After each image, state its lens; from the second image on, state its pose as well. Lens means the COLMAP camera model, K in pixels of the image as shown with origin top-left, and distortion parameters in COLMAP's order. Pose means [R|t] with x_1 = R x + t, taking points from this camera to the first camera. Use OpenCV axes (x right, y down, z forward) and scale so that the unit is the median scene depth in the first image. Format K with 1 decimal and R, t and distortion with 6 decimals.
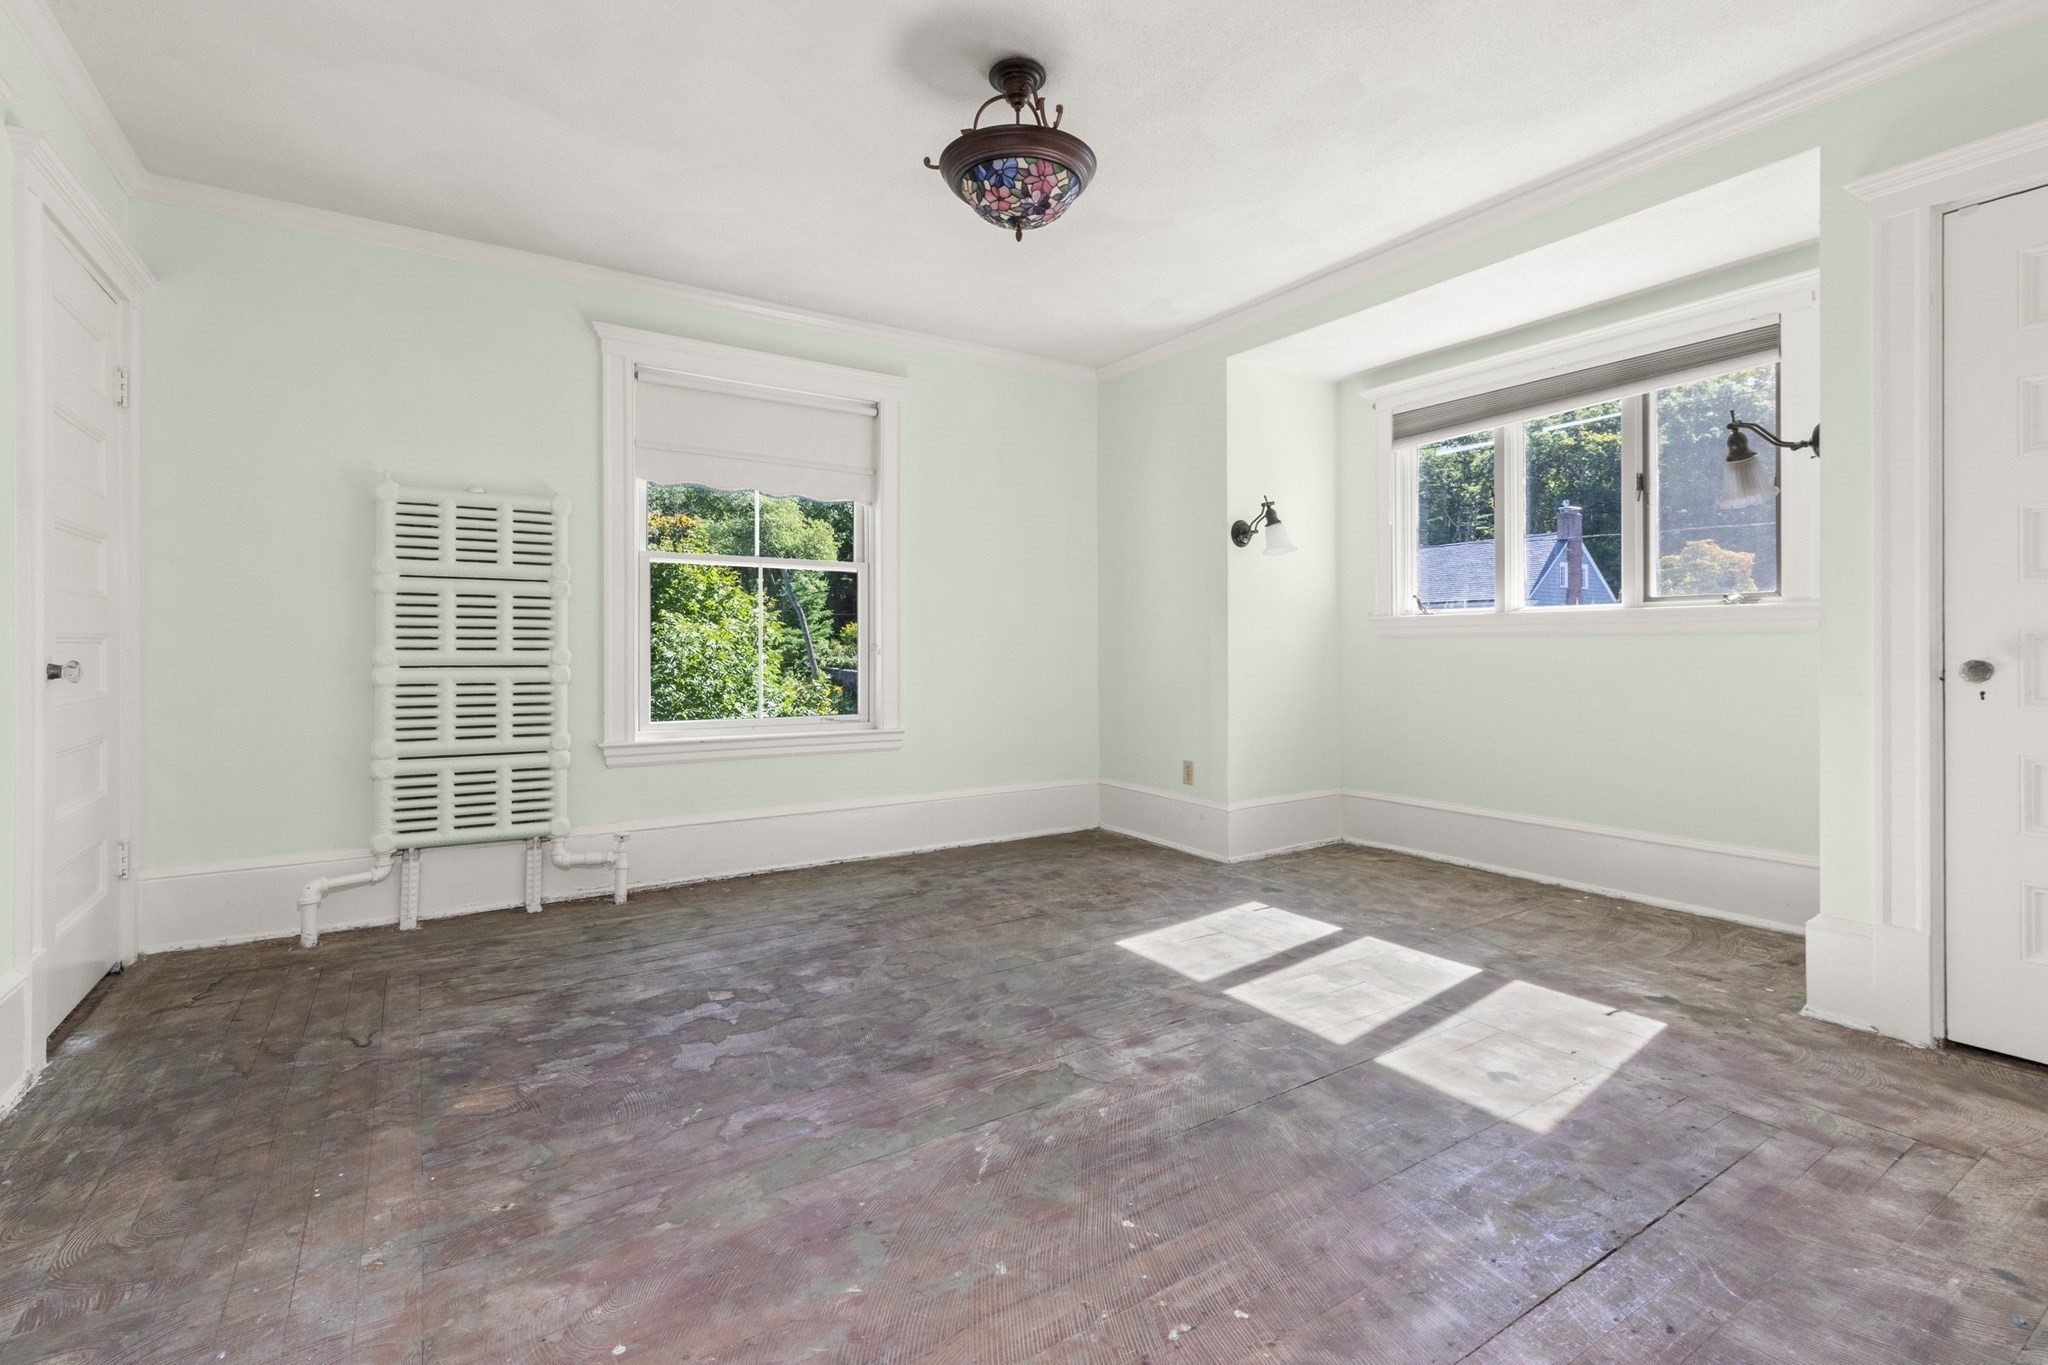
lens RADIAL K [[935.1, 0, 1025.7], [0, 935.1, 662.6], [0, 0, 1]] dist [0.001174, 0.000195]
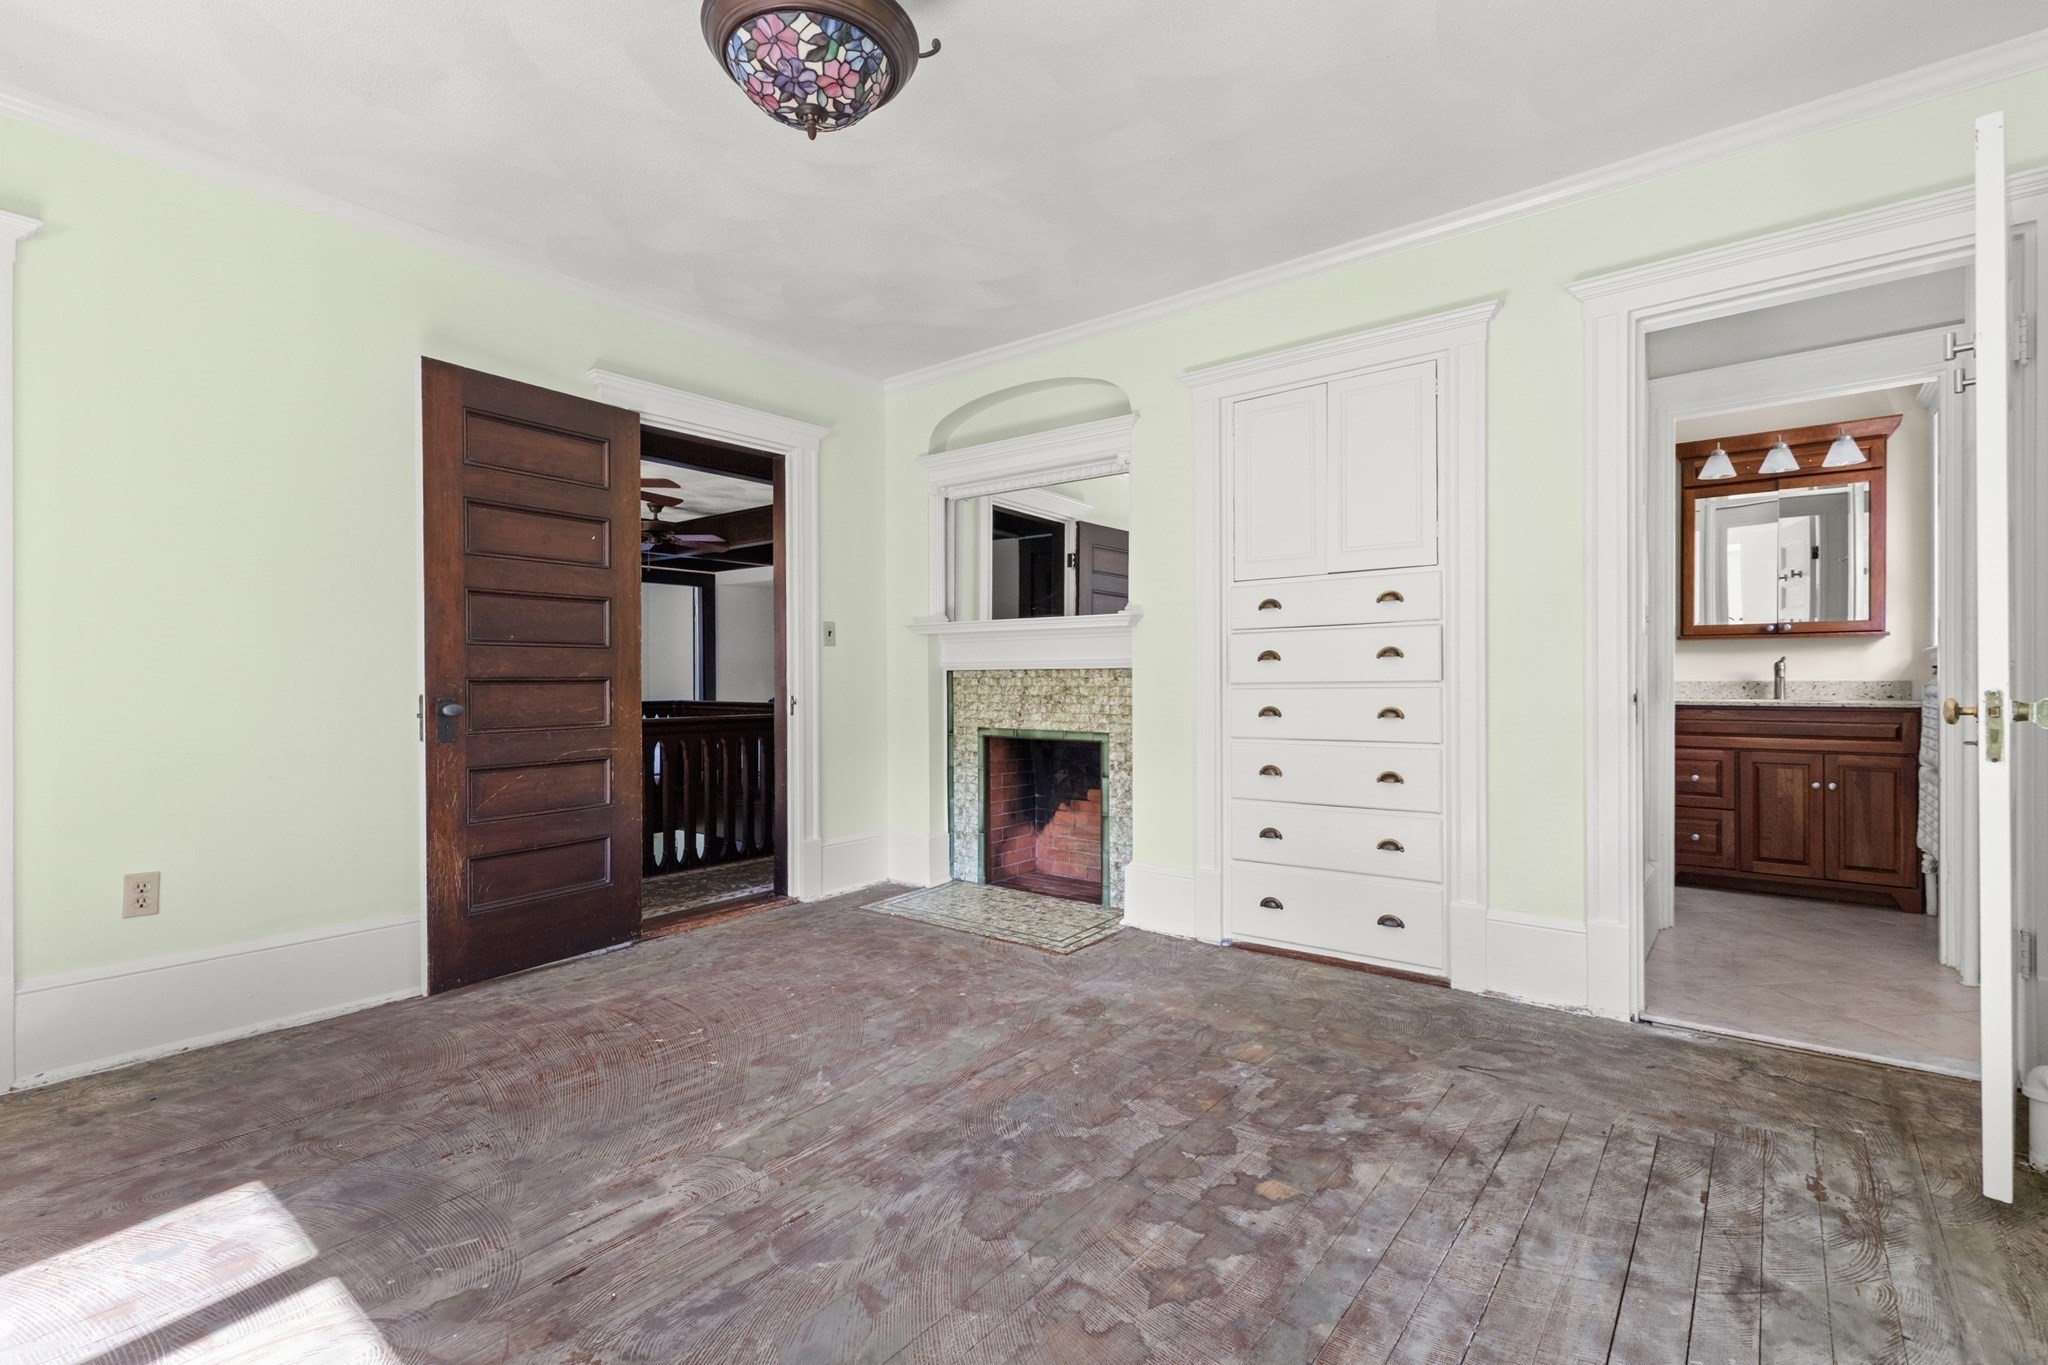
lens RADIAL K [[935.1, 0, 1025.7], [0, 935.1, 662.6], [0, 0, 1]] dist [0.001174, 0.000195]
pose [[-0.950367, 0.000589, -0.311131, 0.070039], [0.001189, 0.999998, -0.001737, -0.034726], [0.311129, -0.002021, -0.950365, 1.826334]]
